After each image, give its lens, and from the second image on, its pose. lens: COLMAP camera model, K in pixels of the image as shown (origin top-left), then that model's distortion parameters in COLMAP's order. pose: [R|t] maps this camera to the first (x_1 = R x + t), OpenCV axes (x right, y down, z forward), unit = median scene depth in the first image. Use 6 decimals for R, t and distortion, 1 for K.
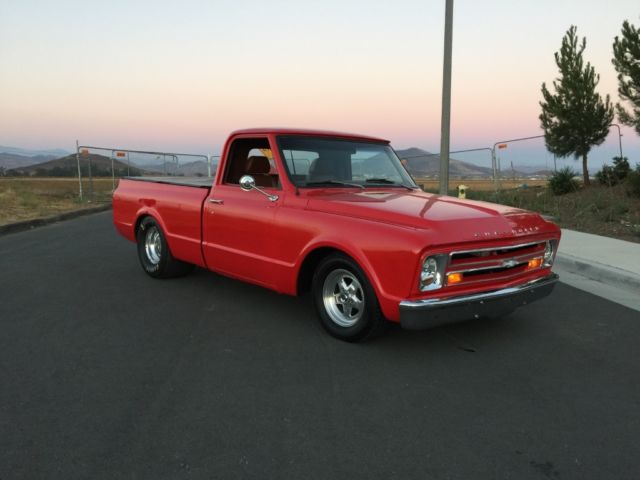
lens RADIAL K [[564.1, 0, 316.9], [0, 564.1, 241.1], [0, 0, 1]] dist [0.063766, -0.156442]
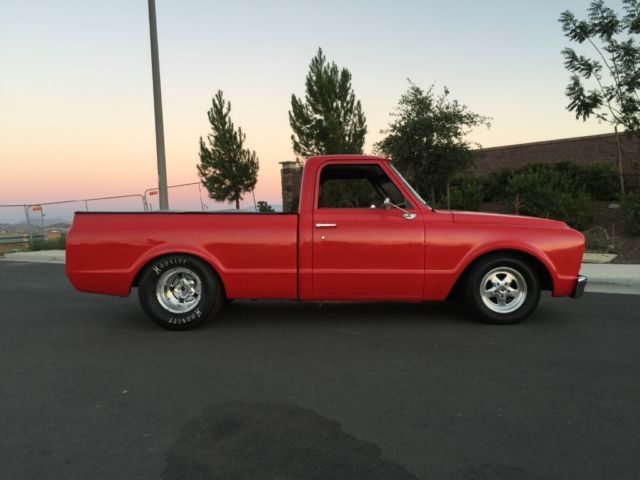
lens RADIAL K [[564.1, 0, 316.9], [0, 564.1, 241.1], [0, 0, 1]] dist [0.063766, -0.156442]
pose [[0.624503, -0.049547, 0.779449, -0.349020], [0.124884, 0.991480, -0.037034, -0.003741], [-0.770974, 0.120469, 0.625369, 0.151594]]
